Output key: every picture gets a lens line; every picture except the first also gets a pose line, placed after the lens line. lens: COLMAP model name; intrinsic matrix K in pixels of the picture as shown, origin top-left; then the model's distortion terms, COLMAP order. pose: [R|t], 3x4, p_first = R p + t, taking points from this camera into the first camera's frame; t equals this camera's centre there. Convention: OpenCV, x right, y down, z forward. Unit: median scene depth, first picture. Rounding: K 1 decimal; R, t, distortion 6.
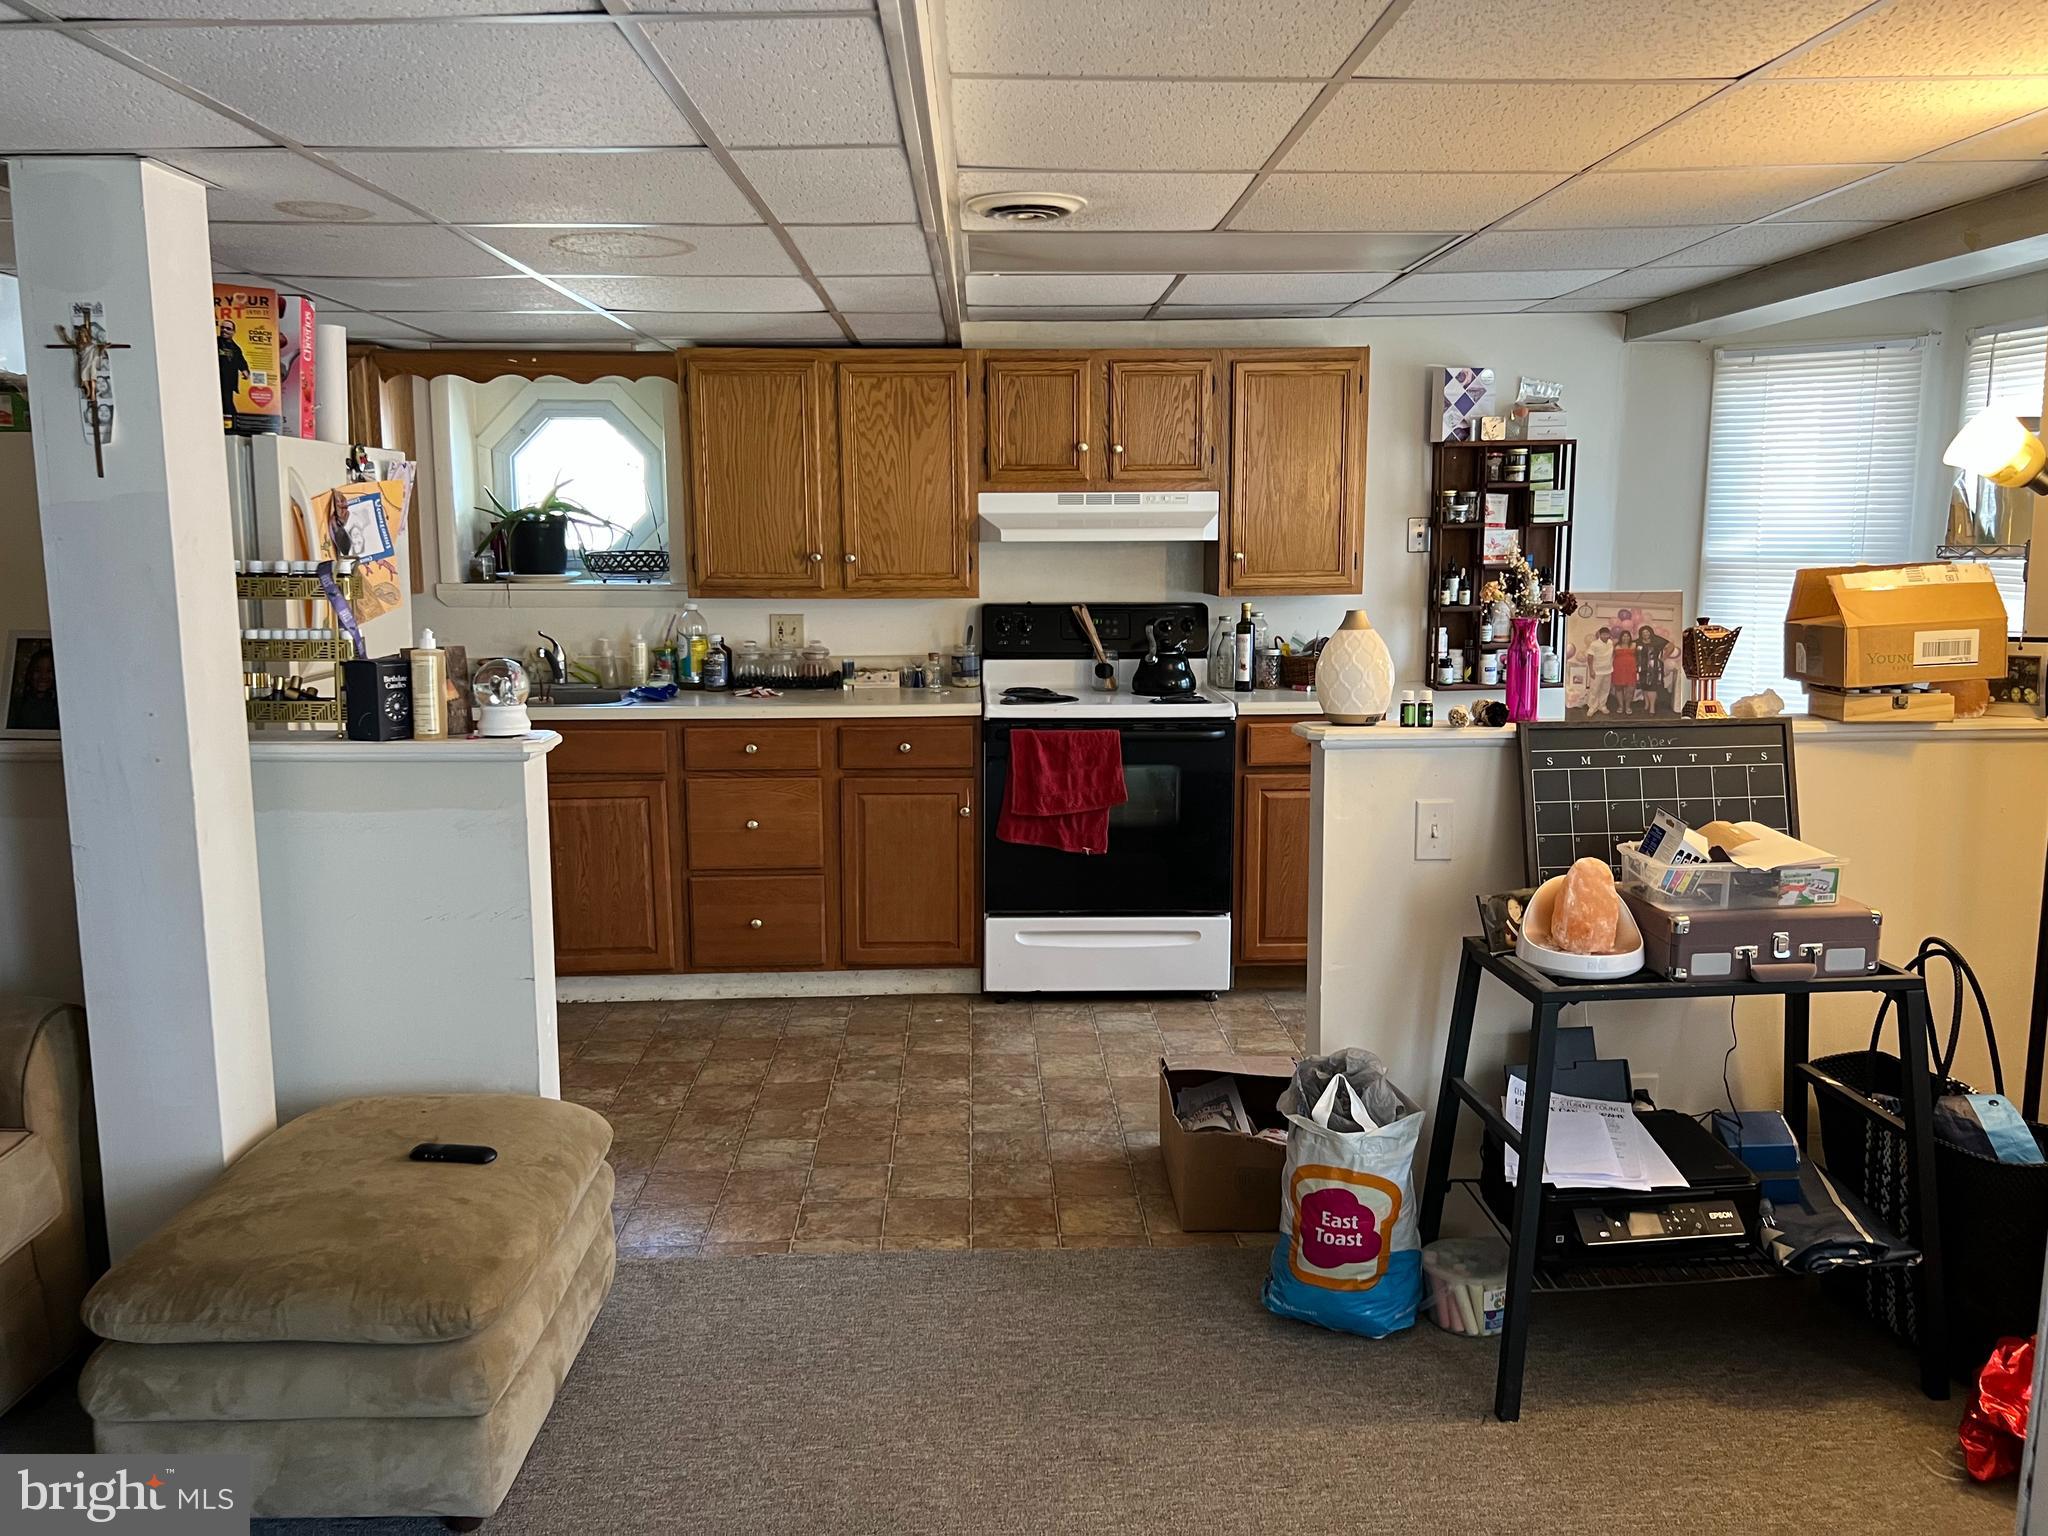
lens RADIAL K [[1509.7, 0, 1024.0], [0, 1509.7, 768.0], [0, 0, 1]] dist [0.001343, 0.000186]
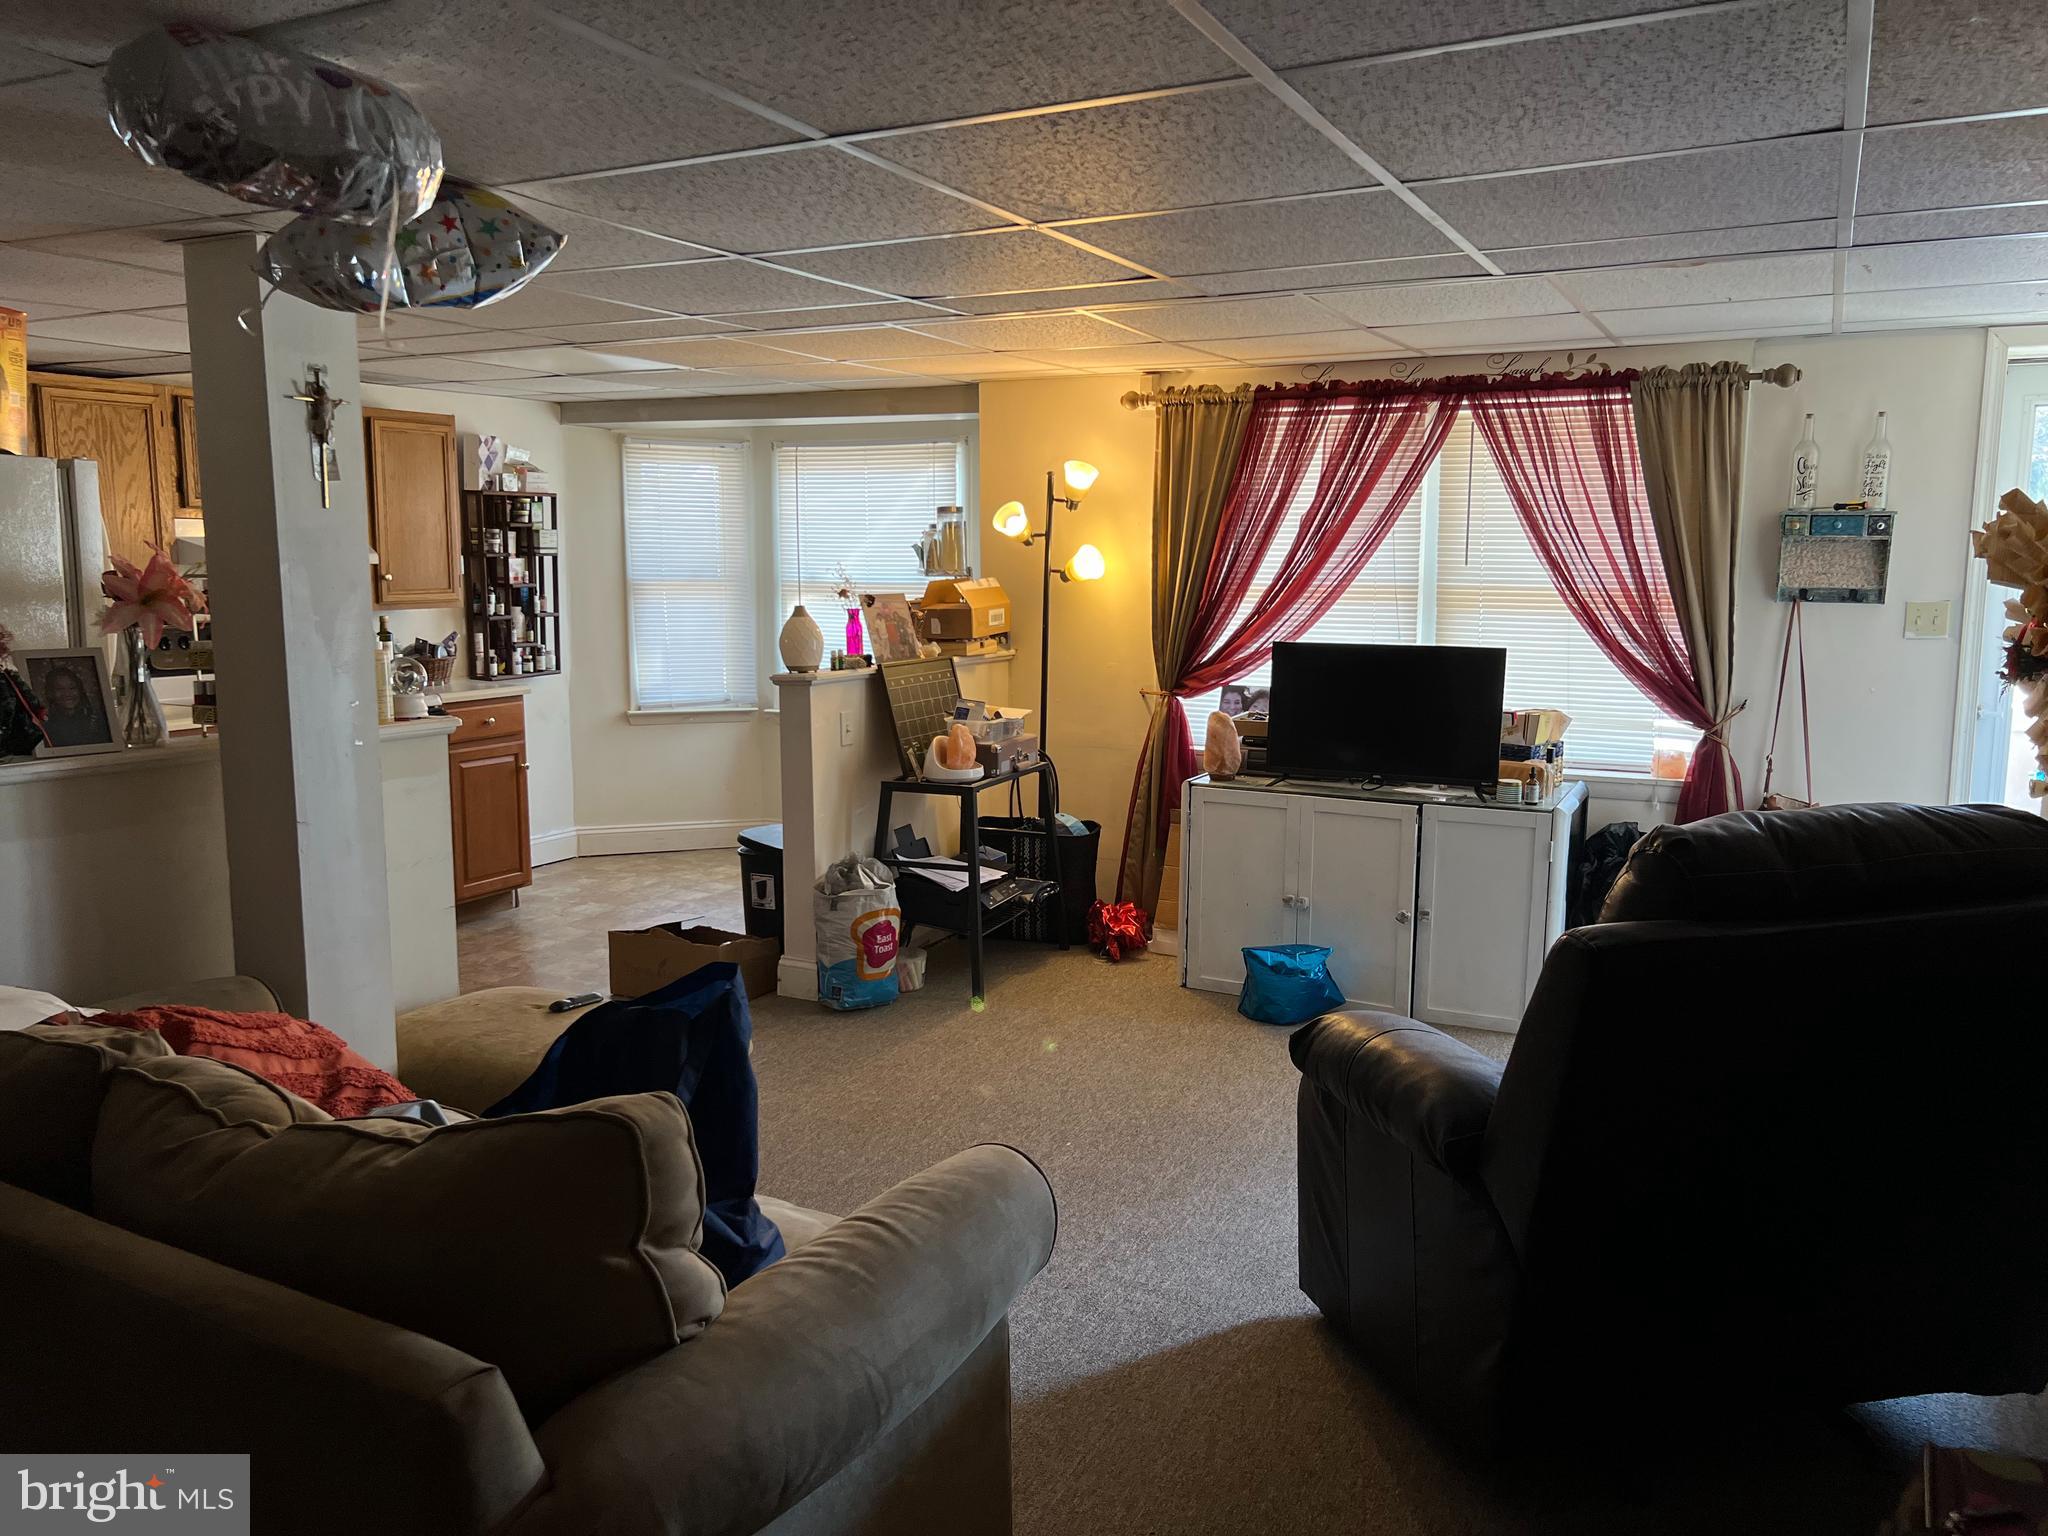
lens RADIAL K [[1473.9, 0, 1024.0], [0, 1473.9, 768.0], [0, 0, 1]] dist [-0.003196, -0.006242]
pose [[0.480557, -0.113949, 0.869529, -0.678283], [0.126355, 0.990173, 0.059927, 0.006027], [-0.867813, 0.081071, 0.490233, -0.019446]]
